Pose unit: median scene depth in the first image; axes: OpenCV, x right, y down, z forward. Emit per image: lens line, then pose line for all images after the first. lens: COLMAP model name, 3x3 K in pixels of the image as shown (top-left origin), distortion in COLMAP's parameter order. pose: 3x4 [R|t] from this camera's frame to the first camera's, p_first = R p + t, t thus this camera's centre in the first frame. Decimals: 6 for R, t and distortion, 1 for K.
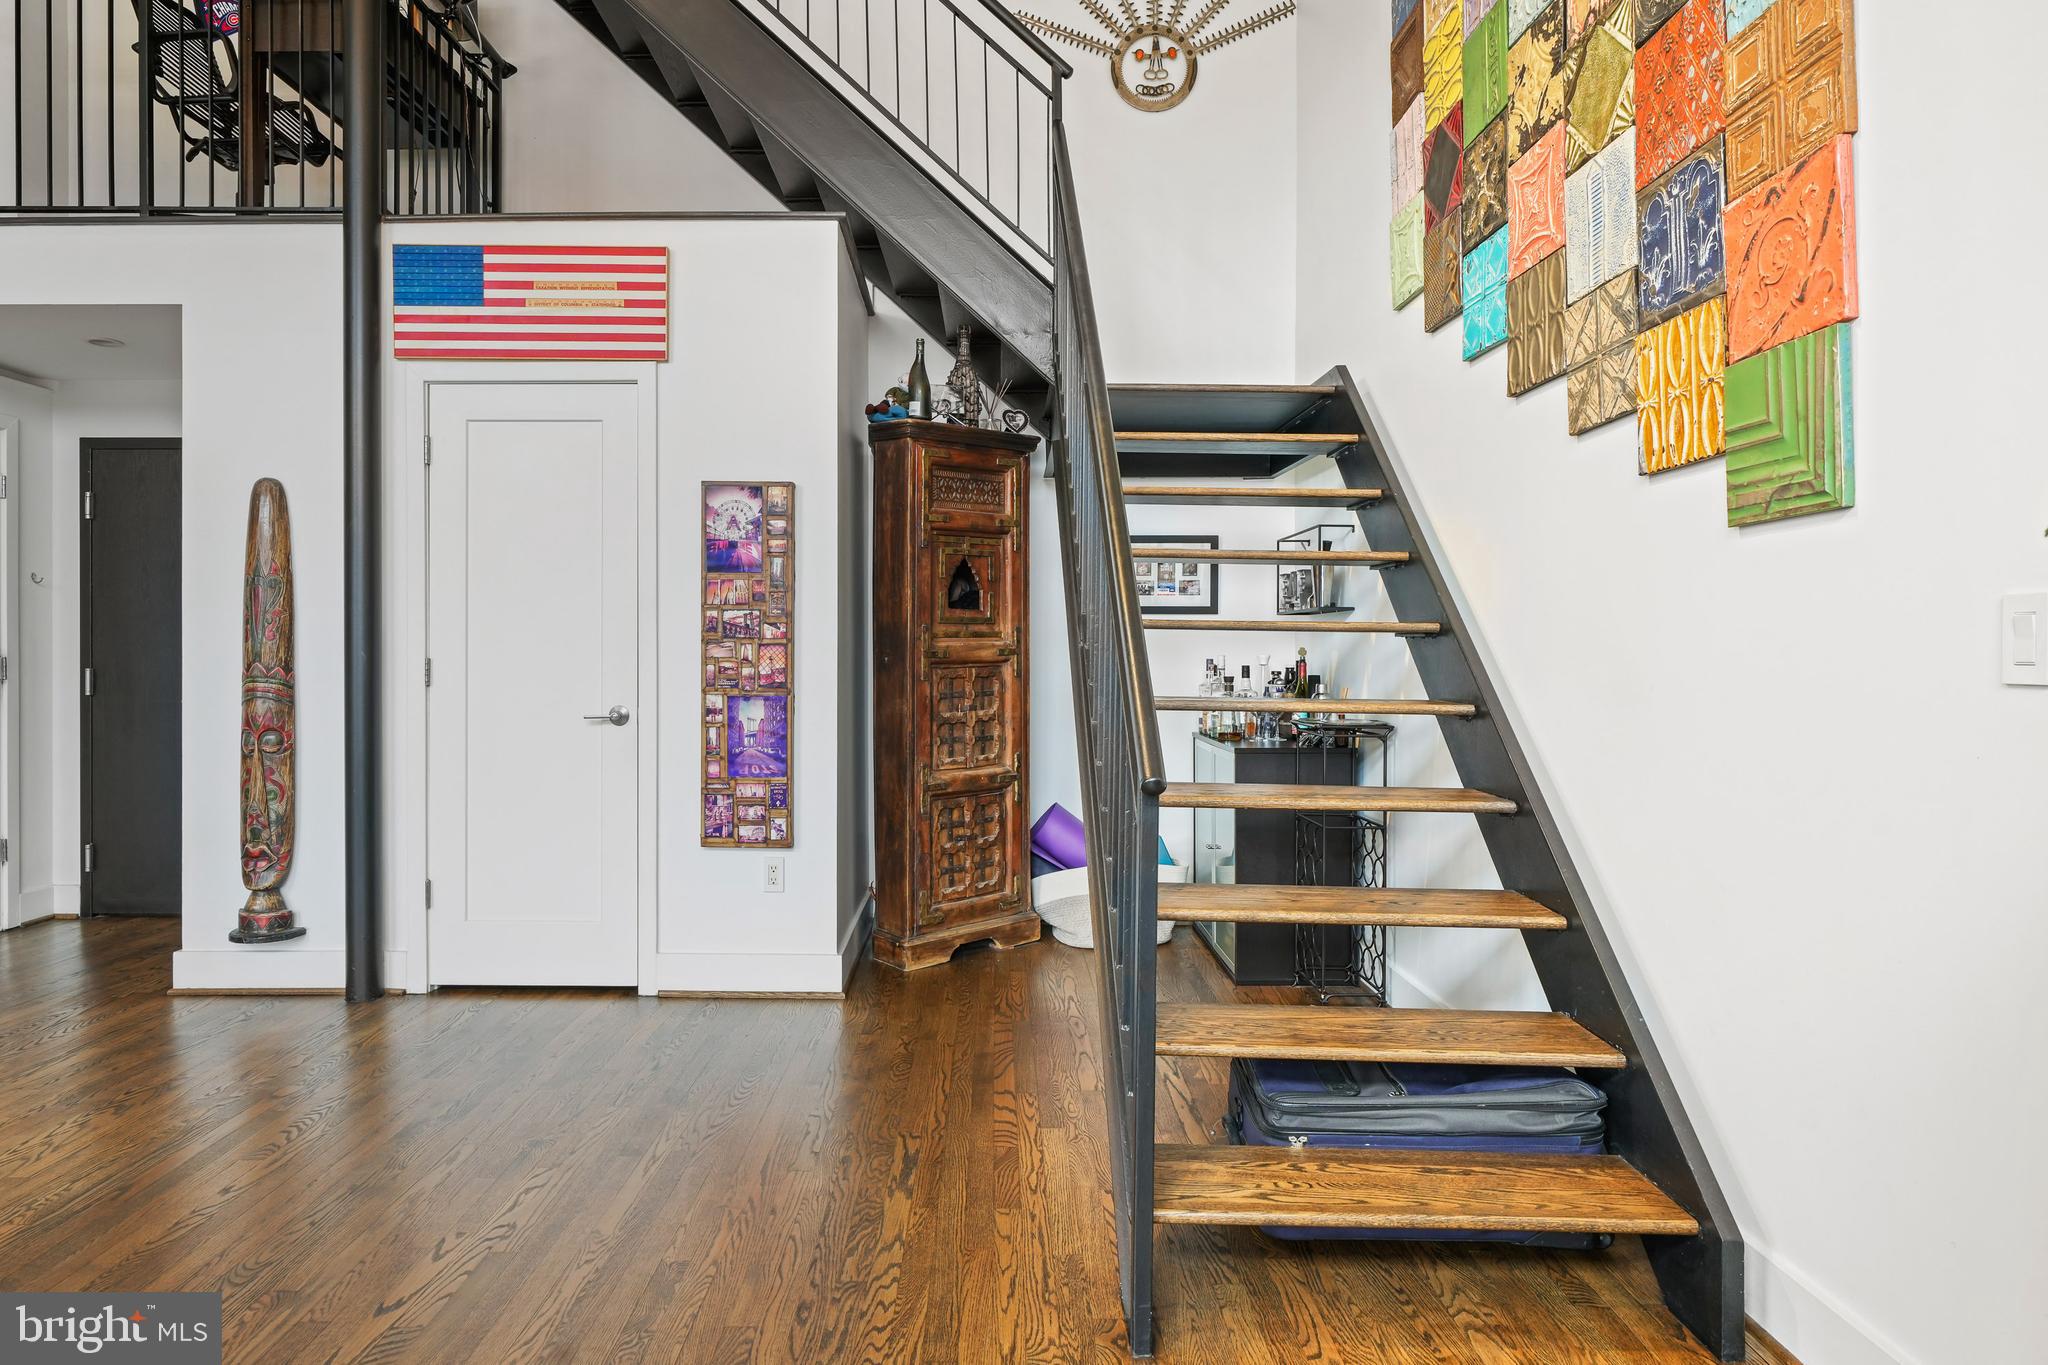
lens RADIAL K [[1196.2, 0, 1024.0], [0, 1196.2, 682.5], [0, 0, 1]] dist [0.000354, 0.000108]
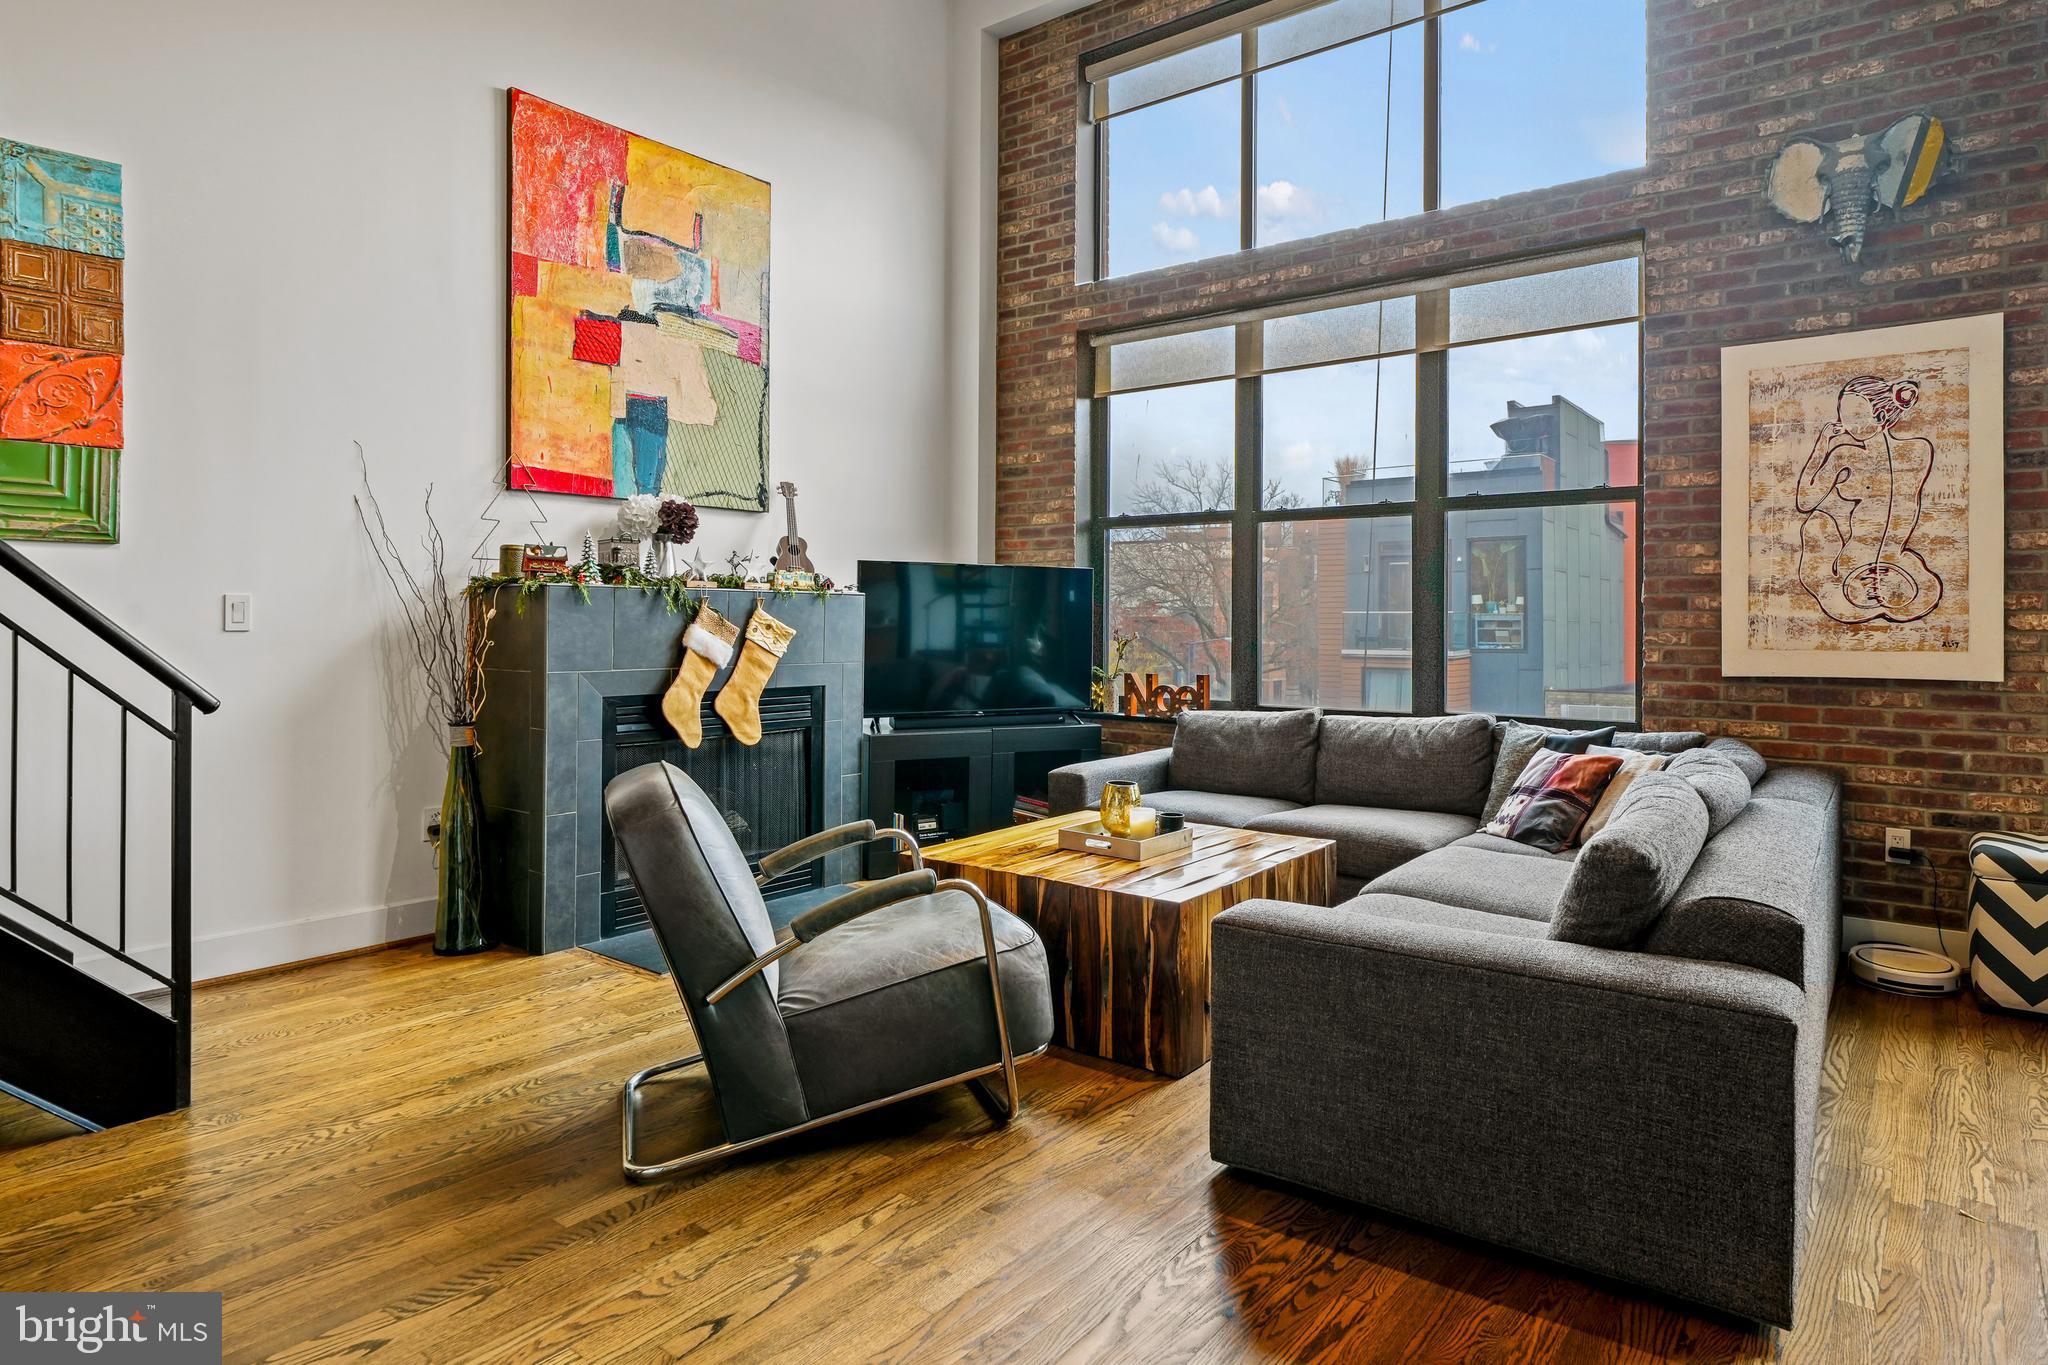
lens RADIAL K [[1158.6, 0, 1071.8], [0, 1158.6, 615.0], [0, 0, 1]] dist [-0.001235, 0.000101]
pose [[-0.807378, -0.004906, 0.590014, -1.446655], [-0.002587, 0.999985, 0.004775, -0.036057], [-0.590028, 0.002329, -0.807379, 1.364399]]
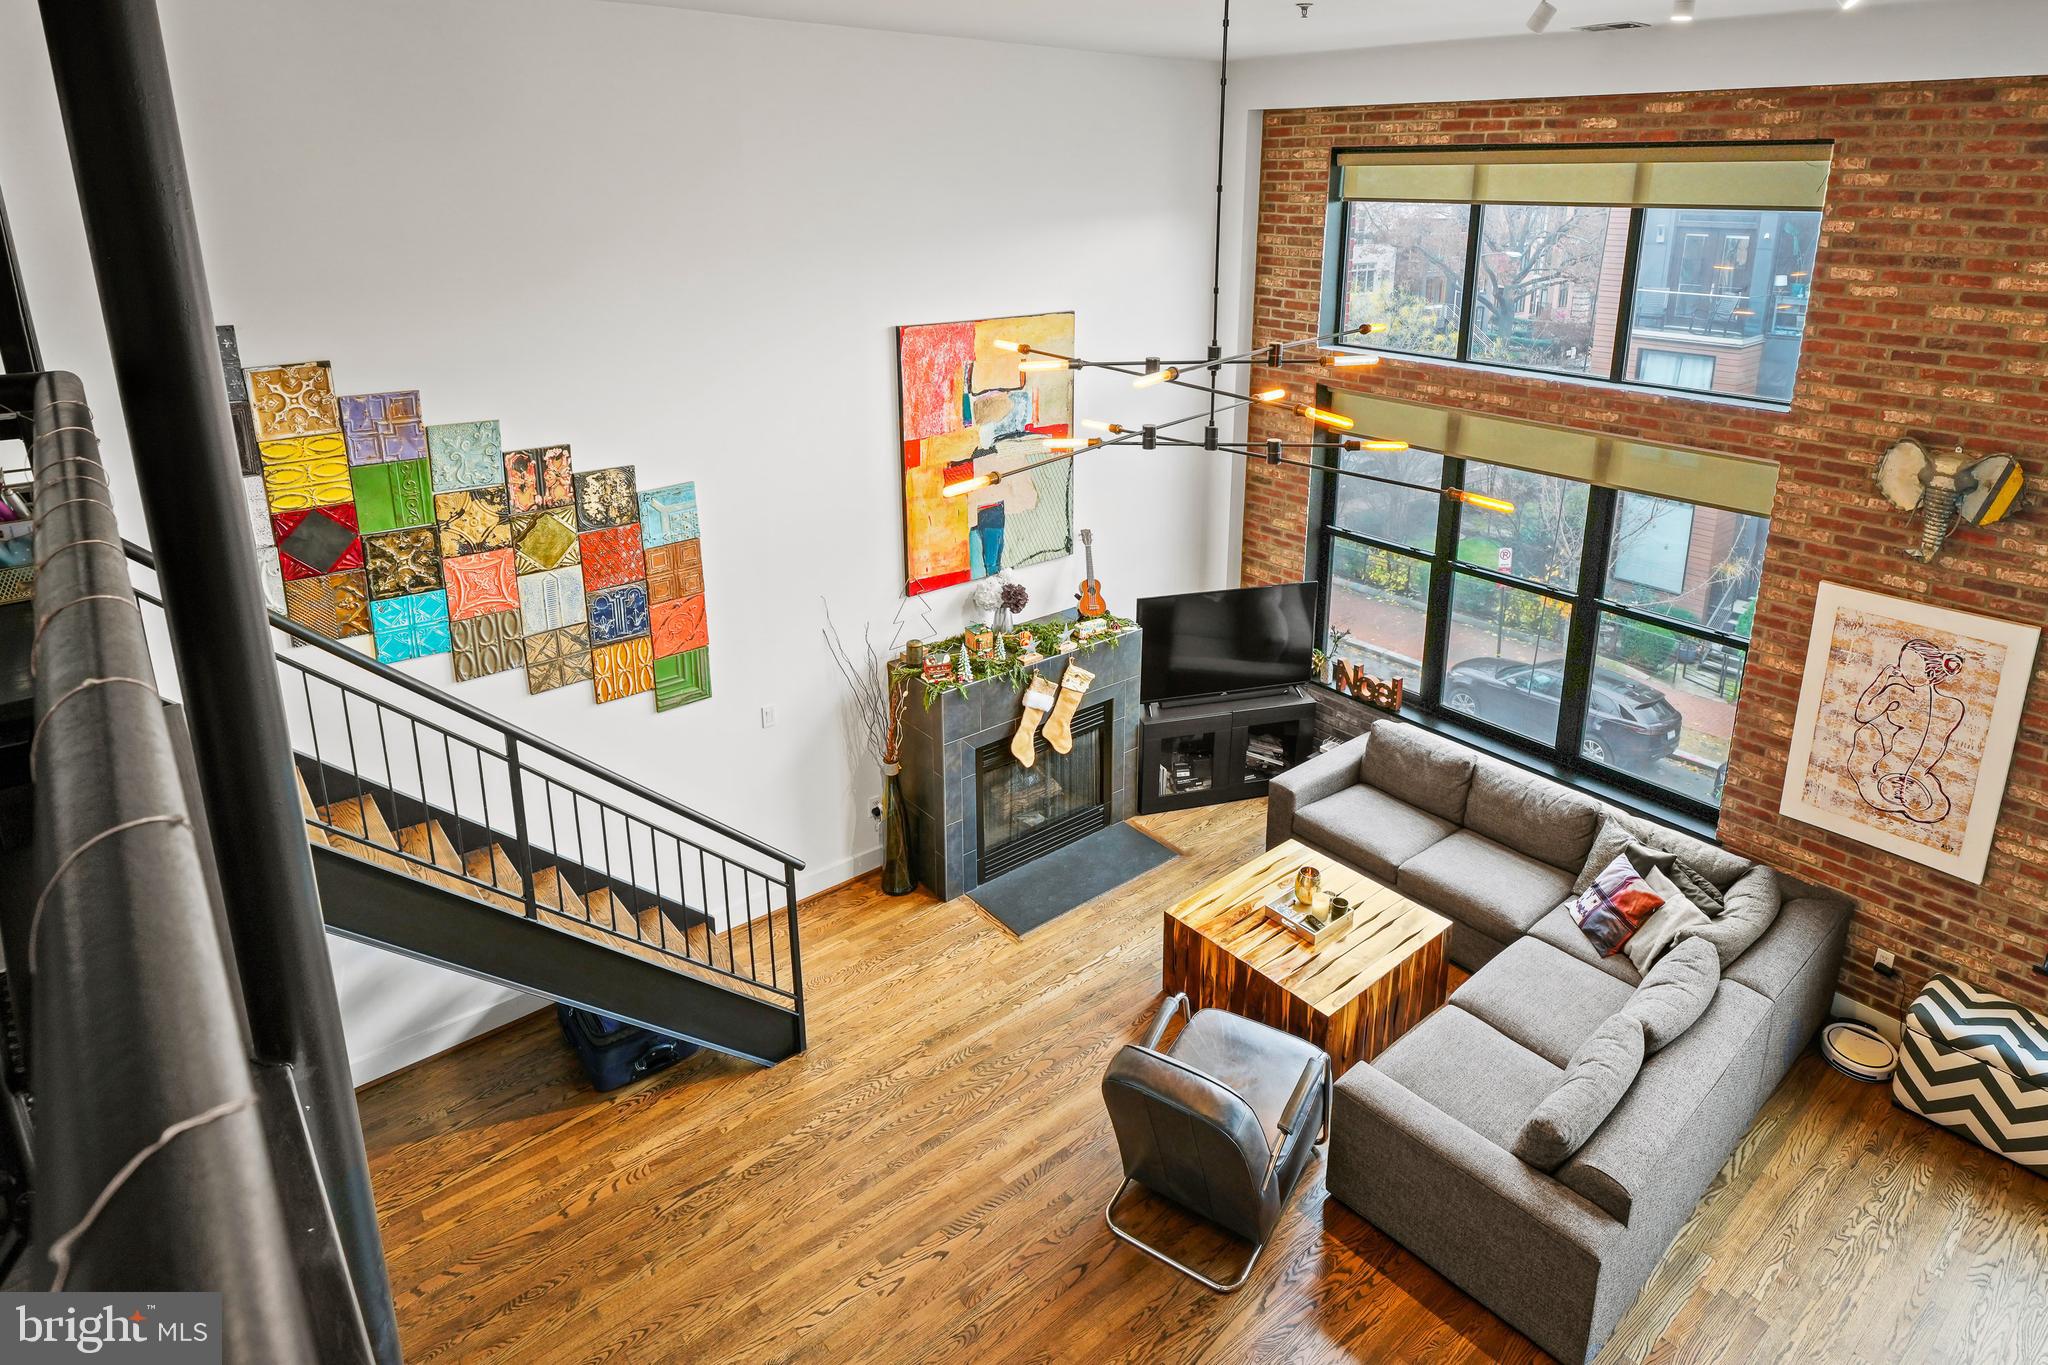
lens RADIAL K [[1171.2, 0, 1081.5], [0, 1171.2, 503.3], [0, 0, 1]] dist [-0.001406, 0.000968]
pose [[-0.663567, -0.206507, 0.719050, -1.892322], [-0.004294, 0.962183, 0.272371, -1.320197], [-0.748104, 0.177649, -0.639360, 1.876587]]
